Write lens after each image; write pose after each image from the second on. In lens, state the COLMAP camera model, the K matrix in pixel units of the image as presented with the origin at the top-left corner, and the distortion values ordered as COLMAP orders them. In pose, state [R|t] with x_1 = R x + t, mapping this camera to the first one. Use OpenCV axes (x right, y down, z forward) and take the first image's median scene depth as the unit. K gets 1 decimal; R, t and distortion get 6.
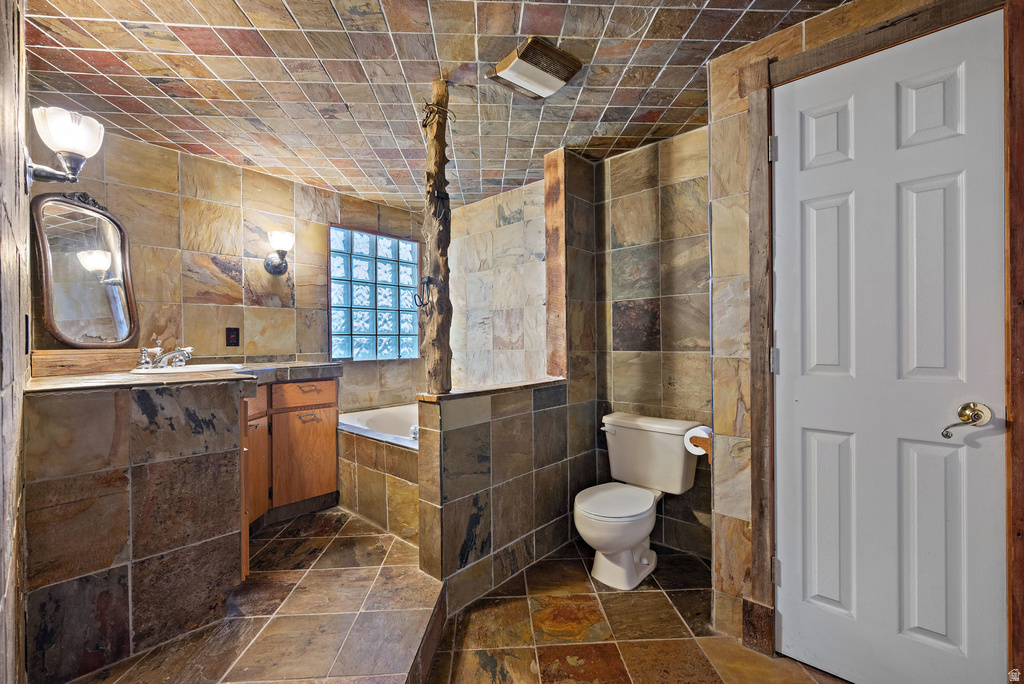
lens RADIAL K [[432.6, 0, 513.1], [0, 432.6, 328.2], [0, 0, 1]] dist [-0.000797, -0.000131]
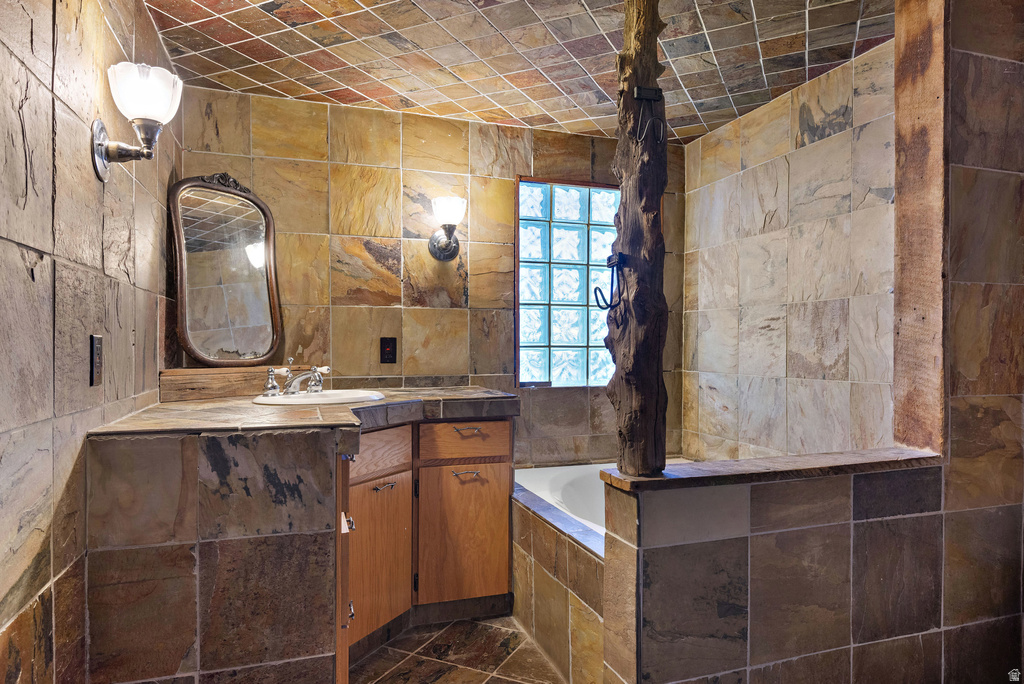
lens RADIAL K [[630.3, 0, 512.0], [0, 630.3, 342.0], [0, 0, 1]] dist [-0.000538, -0.000359]
pose [[0.873288, 0.009914, -0.487104, 0.050947], [0.004882, 0.999565, 0.029097, -0.025749], [0.487181, -0.027788, 0.872859, 0.199417]]
